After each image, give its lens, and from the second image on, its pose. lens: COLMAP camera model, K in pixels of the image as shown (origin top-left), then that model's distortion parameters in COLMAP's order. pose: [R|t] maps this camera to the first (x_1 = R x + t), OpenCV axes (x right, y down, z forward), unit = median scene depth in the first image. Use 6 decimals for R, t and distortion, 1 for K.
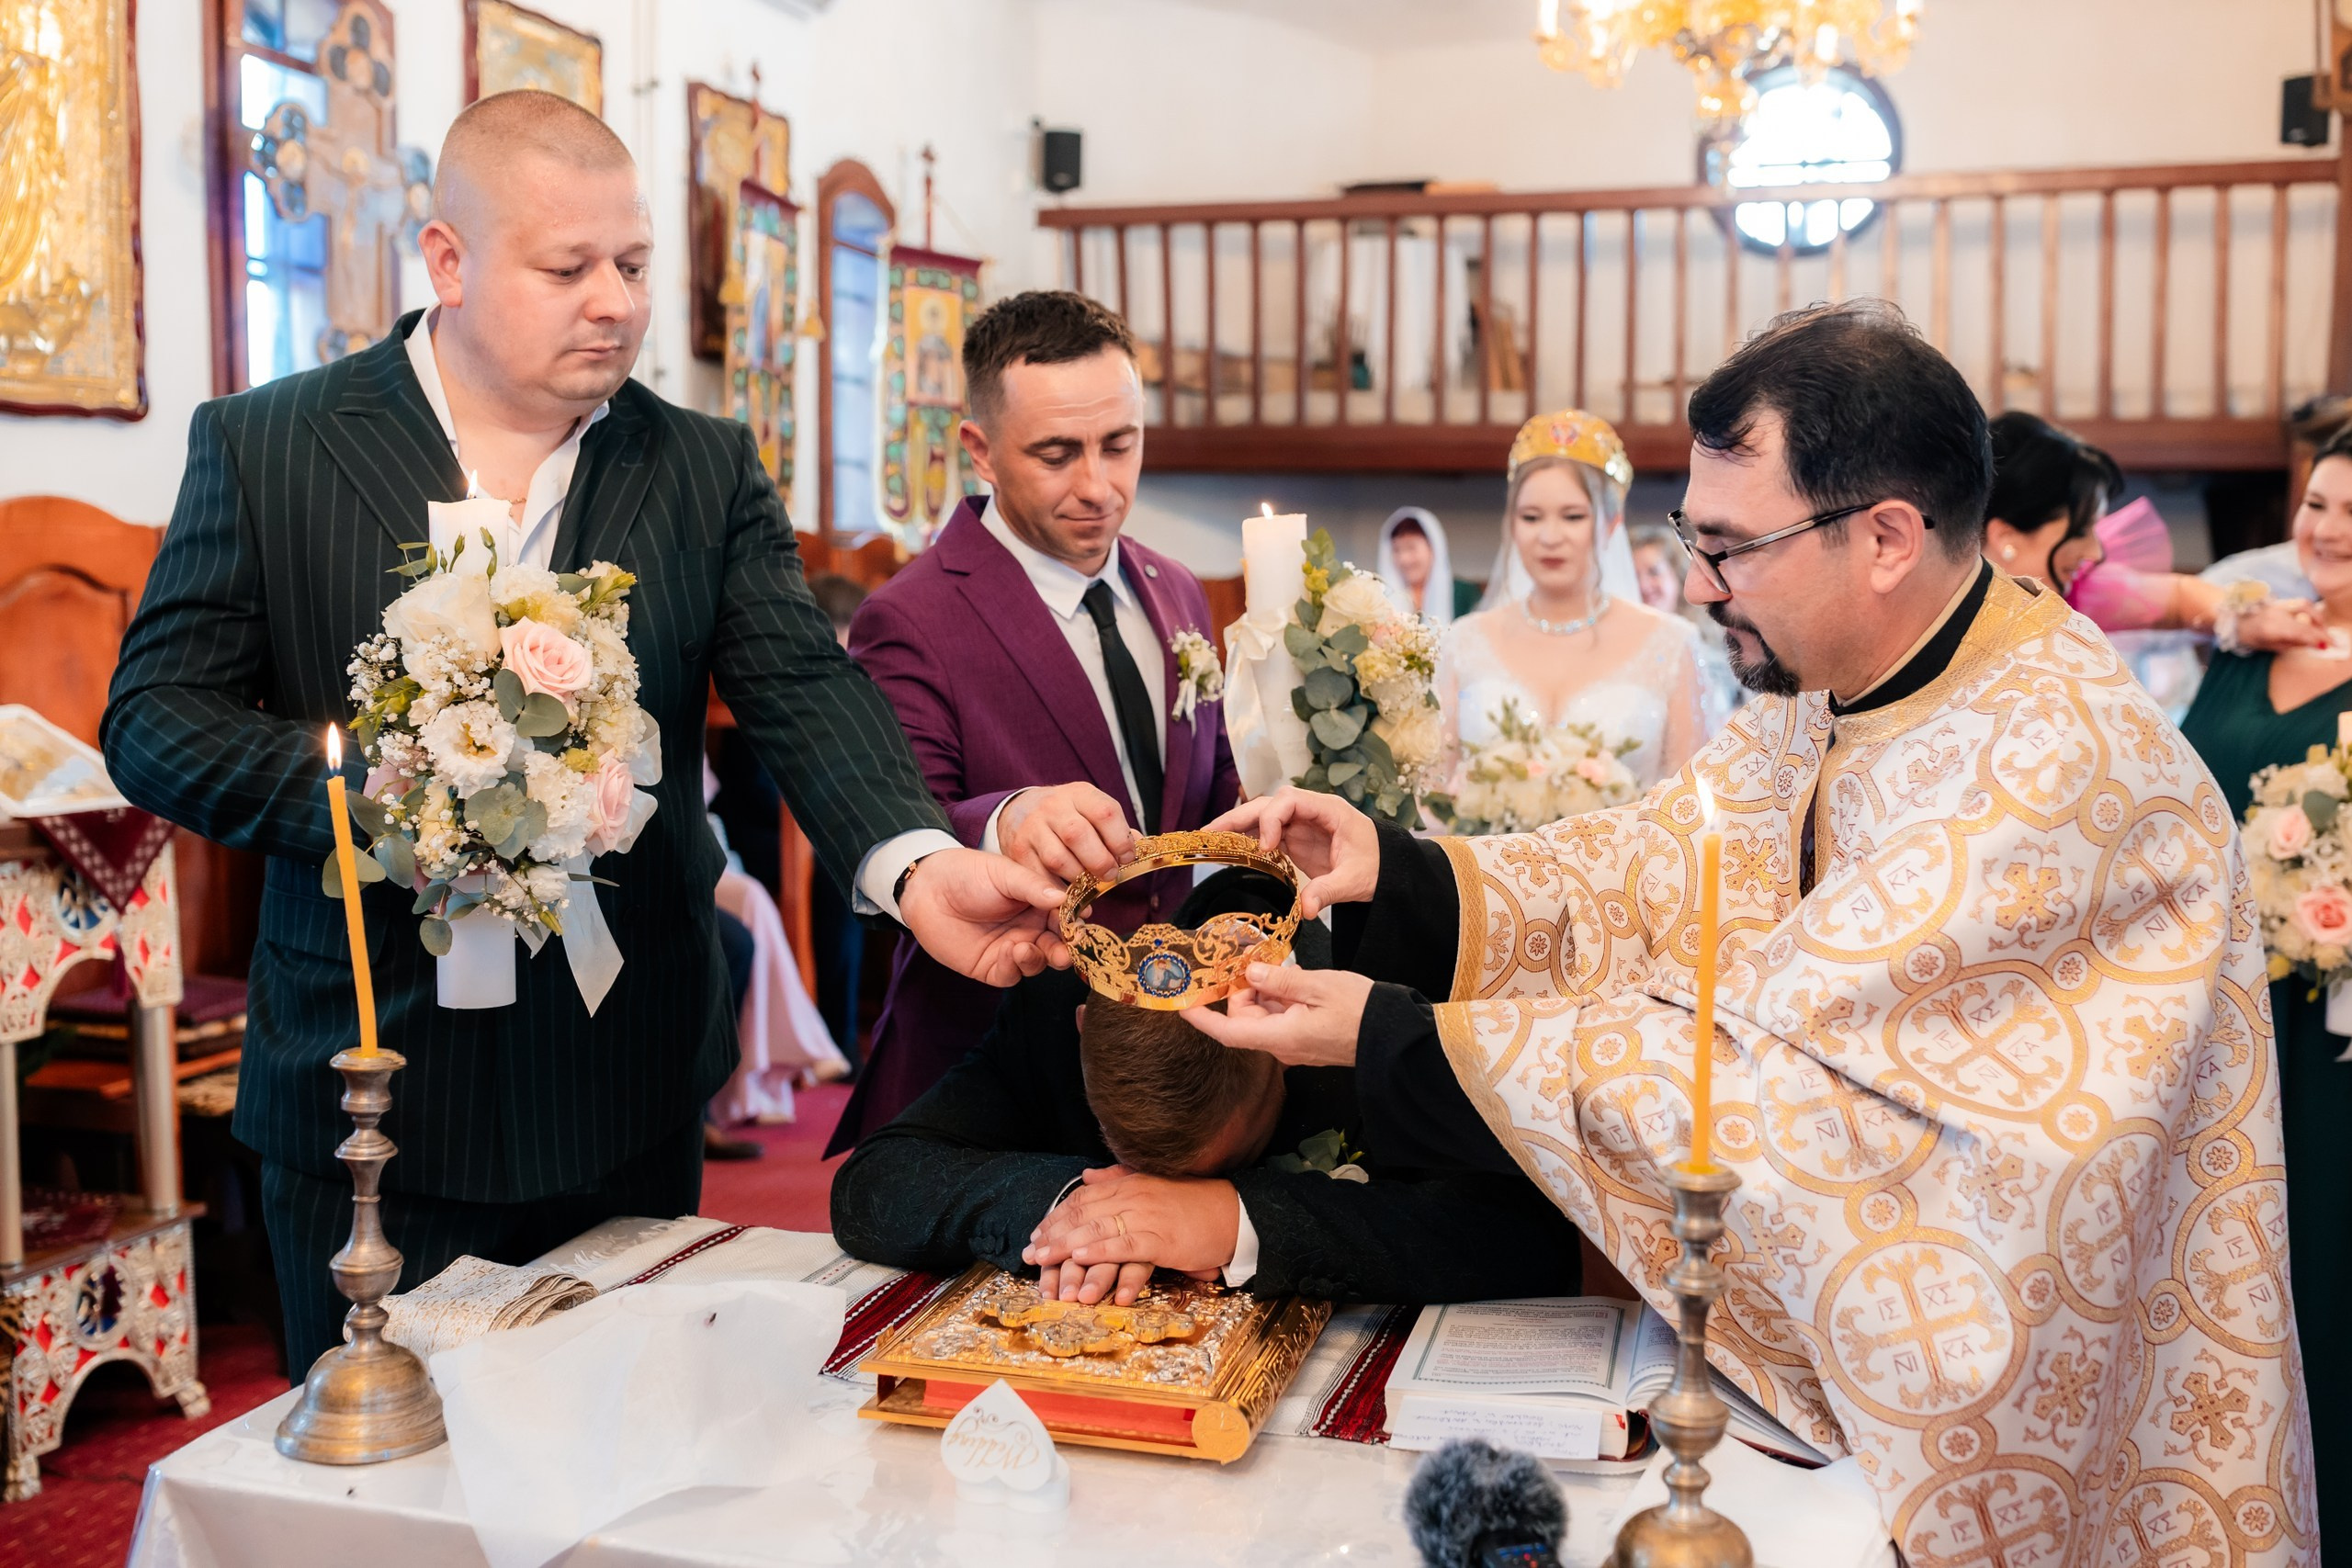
lens RADIAL K [[2300.5, 0, 1183.8], [0, 2300.5, 776.3], [0, 0, 1]] dist [-0.020426, 0.000000]
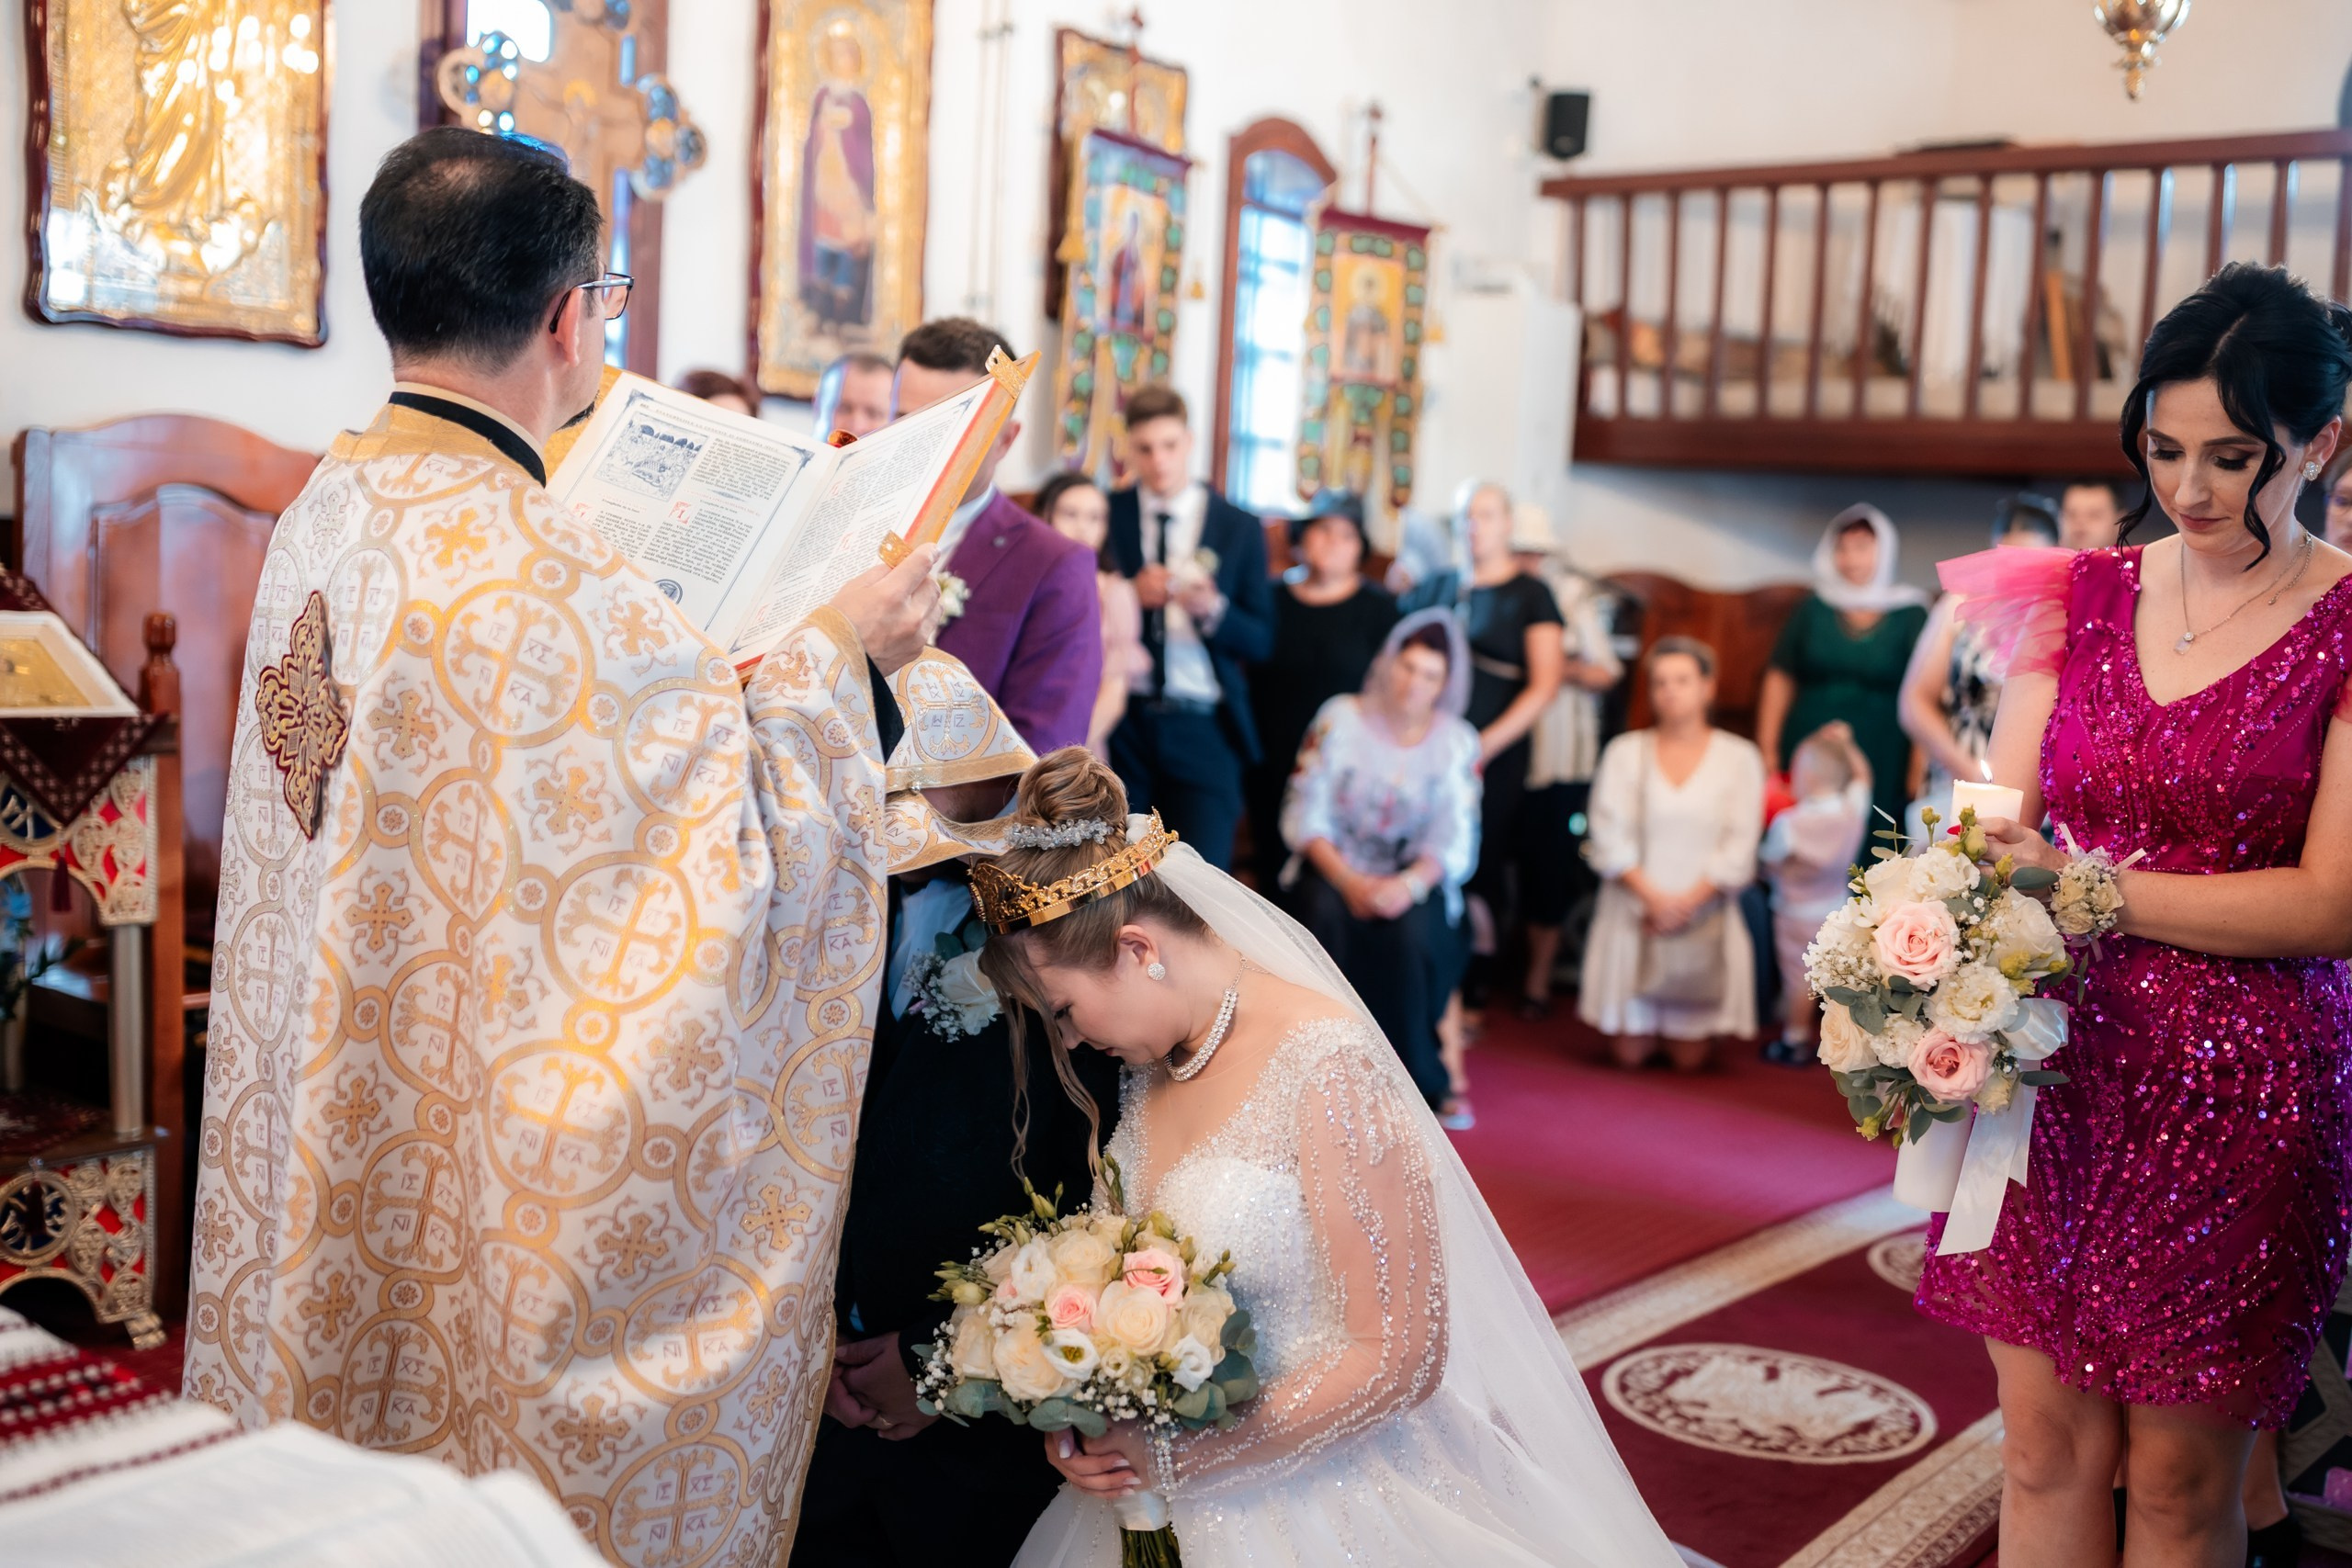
lens RADIAL K [[2300.5, 0, 1181.7], [0, 2300.5, 783.6], [0, 0, 1]] dist [-0.020426, 0.000000]
pose [[0.941184, 0.069232, -0.330725, 0.168452], [-0.072260, 0.997381, 0.003145, 0.002543], [0.330077, 0.020938, 0.943722, 0.127465]]
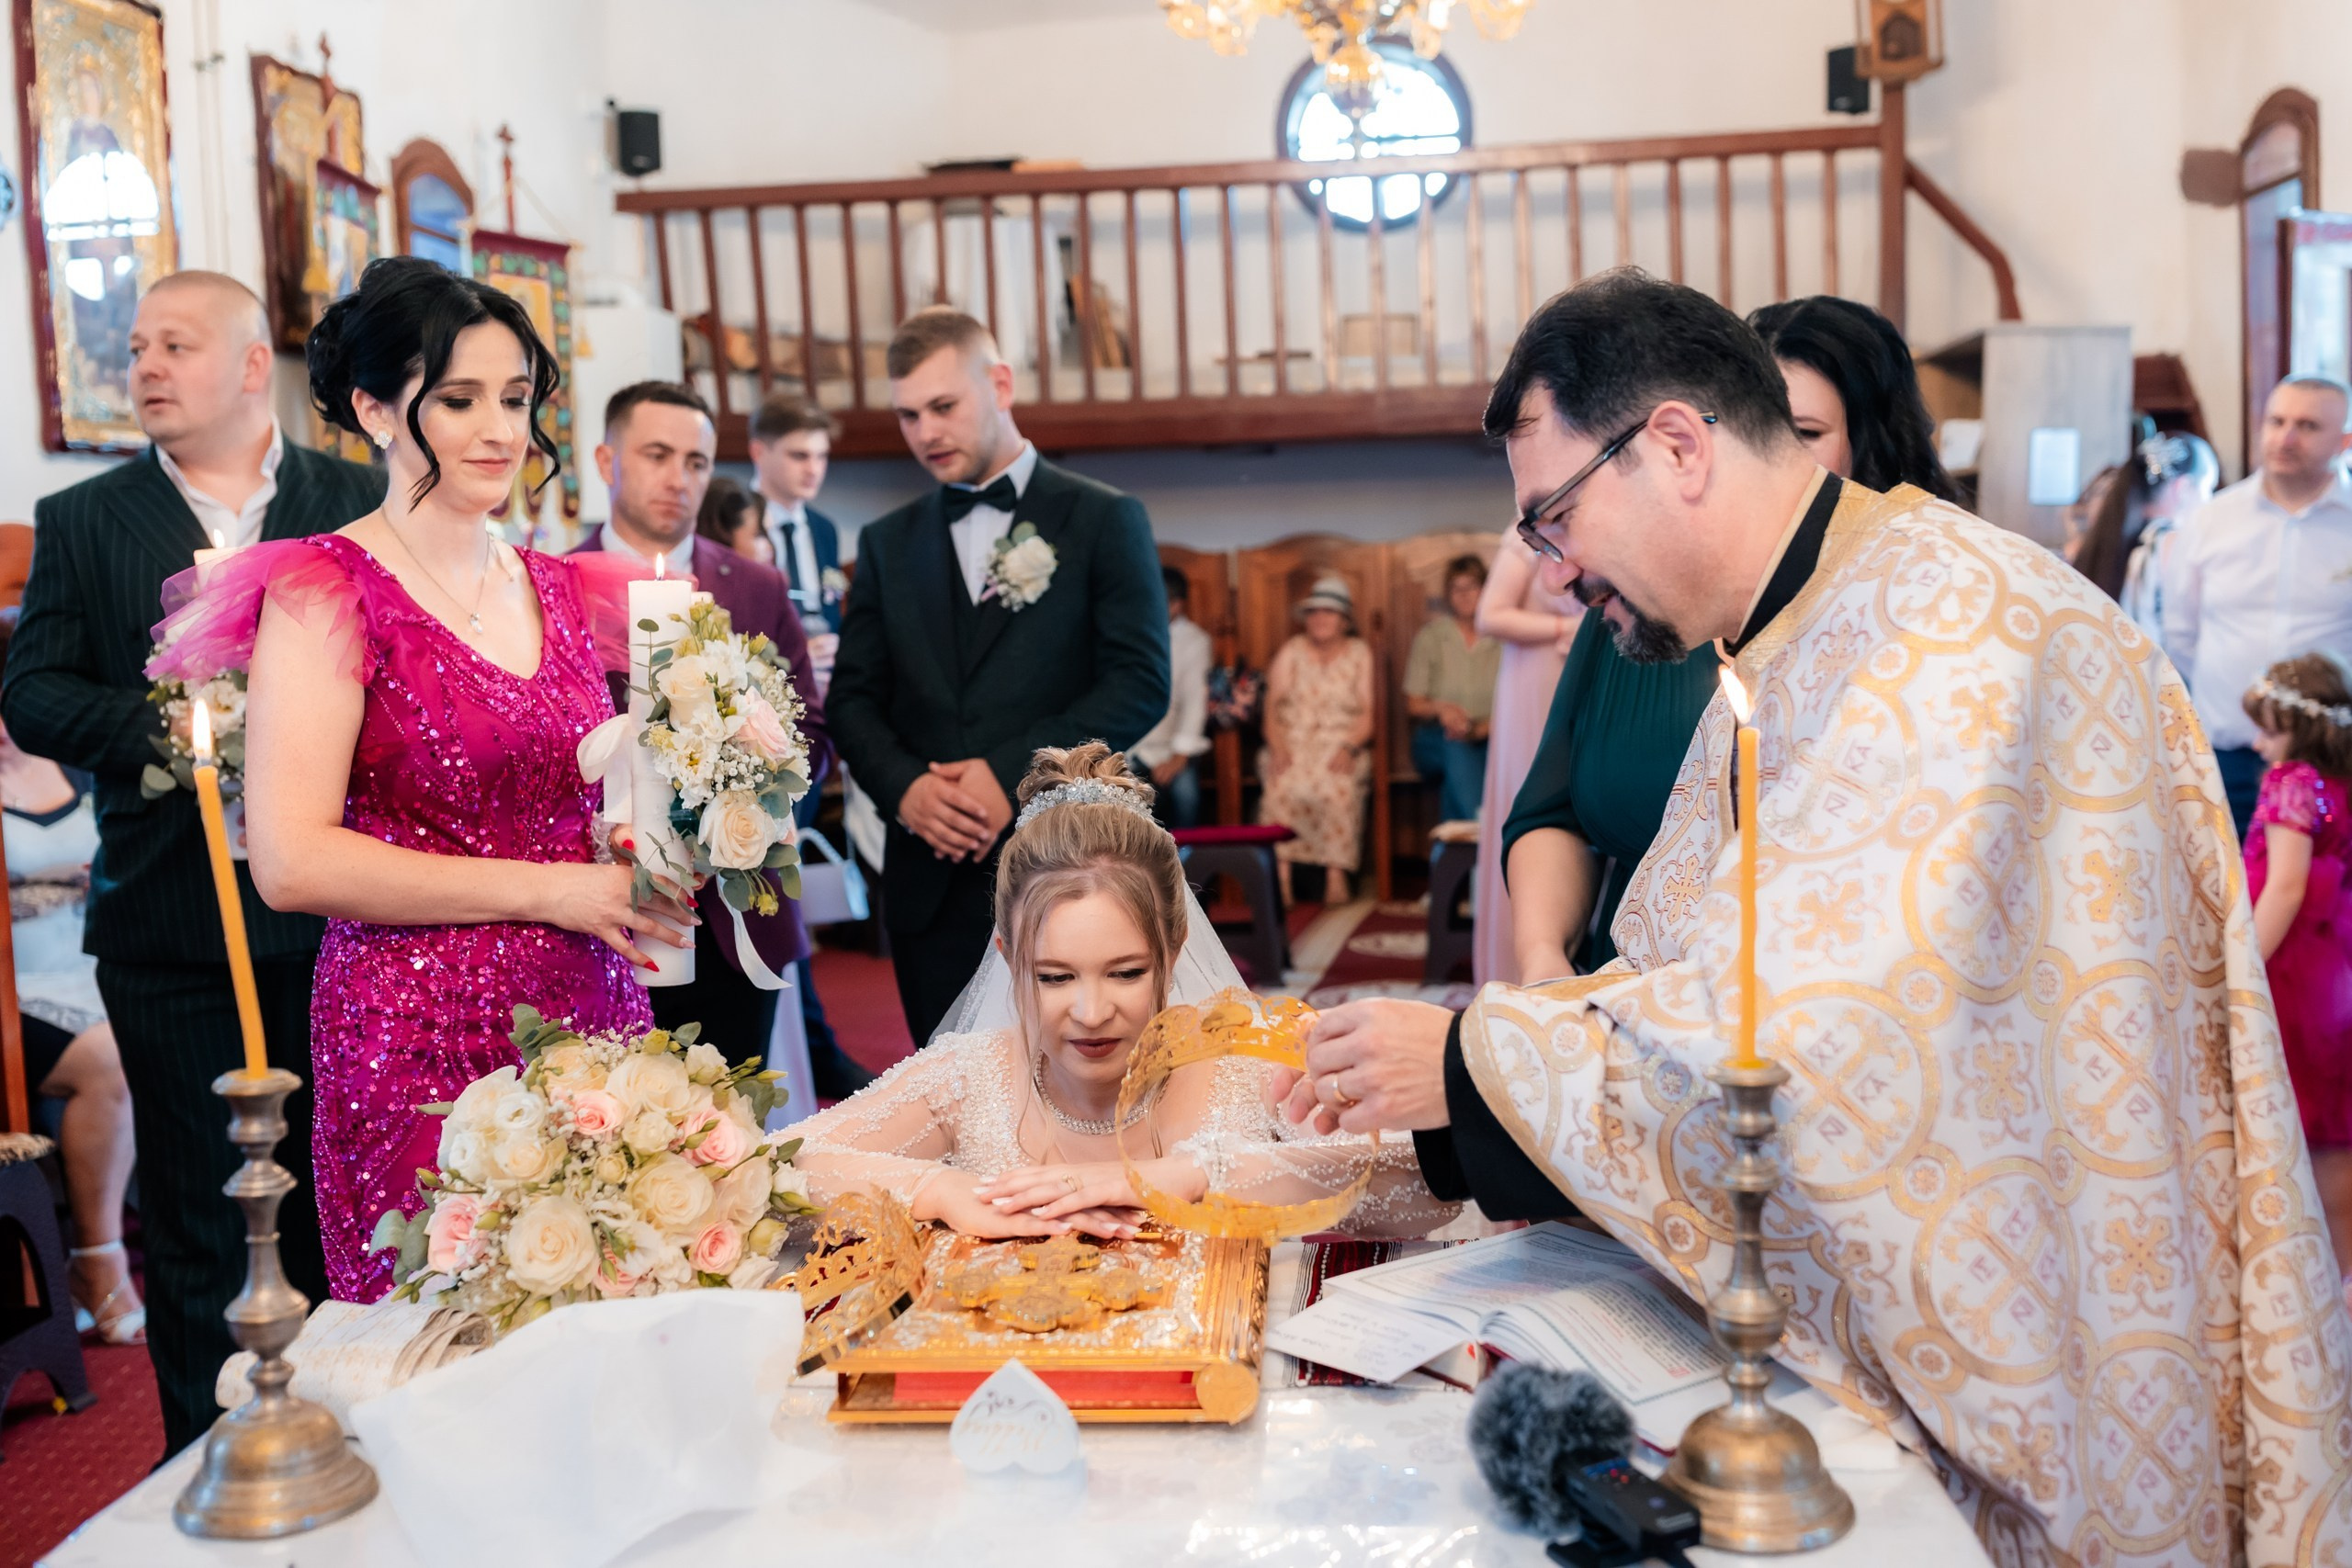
lens RADIAL K [[2300.5, 0, 1184.1], [0, 2300.5, 779.3], [0, 0, 1]] dist [-0.020426, 0.000000]
pose [[0.979568, -0.061122, 0.191602, -0.041016], [0.060406, 0.998128, 0.009580, 0.004862], [-0.191829, 0.002189, 0.981426, 0.014590]]
